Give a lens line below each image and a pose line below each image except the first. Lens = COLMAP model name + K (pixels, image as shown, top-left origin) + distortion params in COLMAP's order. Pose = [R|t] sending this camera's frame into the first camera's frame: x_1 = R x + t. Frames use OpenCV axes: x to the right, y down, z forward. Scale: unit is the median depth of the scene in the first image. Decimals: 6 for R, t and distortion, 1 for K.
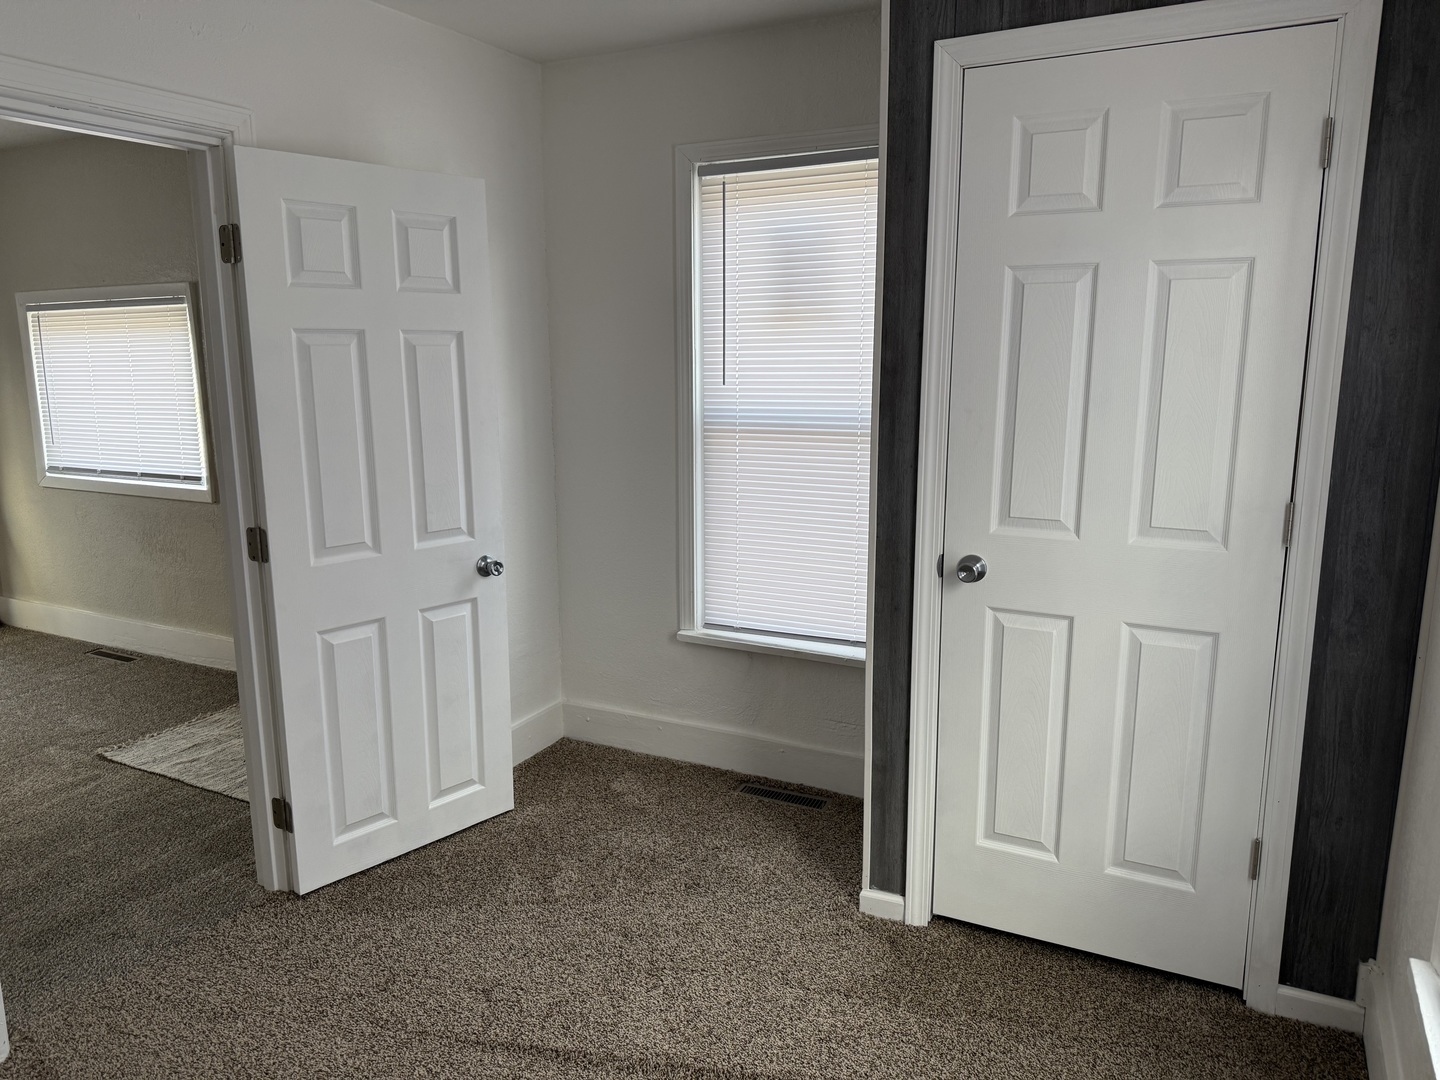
lens RADIAL K [[1001.2, 0, 720.0], [0, 1001.2, 540.0], [0, 0, 1]] dist [0.082997, -0.081354]
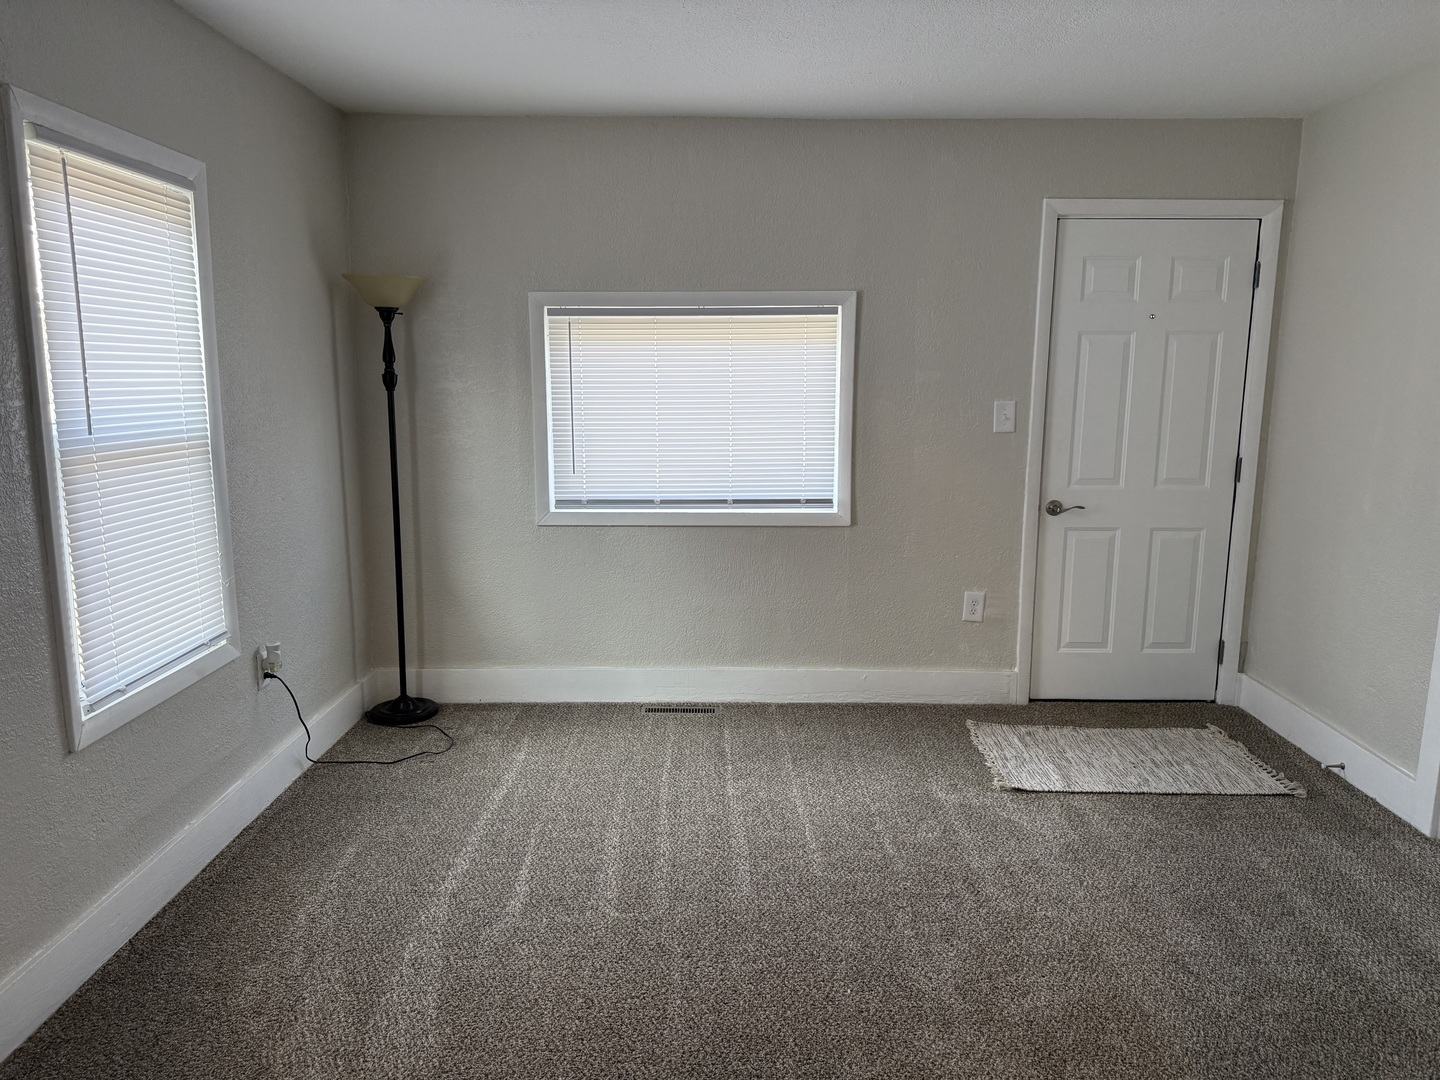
lens RADIAL K [[1001.2, 0, 720.0], [0, 1001.2, 540.0], [0, 0, 1]] dist [0.082997, -0.081354]
pose [[0.884384, -0.072936, 0.461026, -1.028648], [0.076774, 0.996994, 0.010452, -0.042011], [-0.460403, 0.026151, 0.887325, 0.229709]]
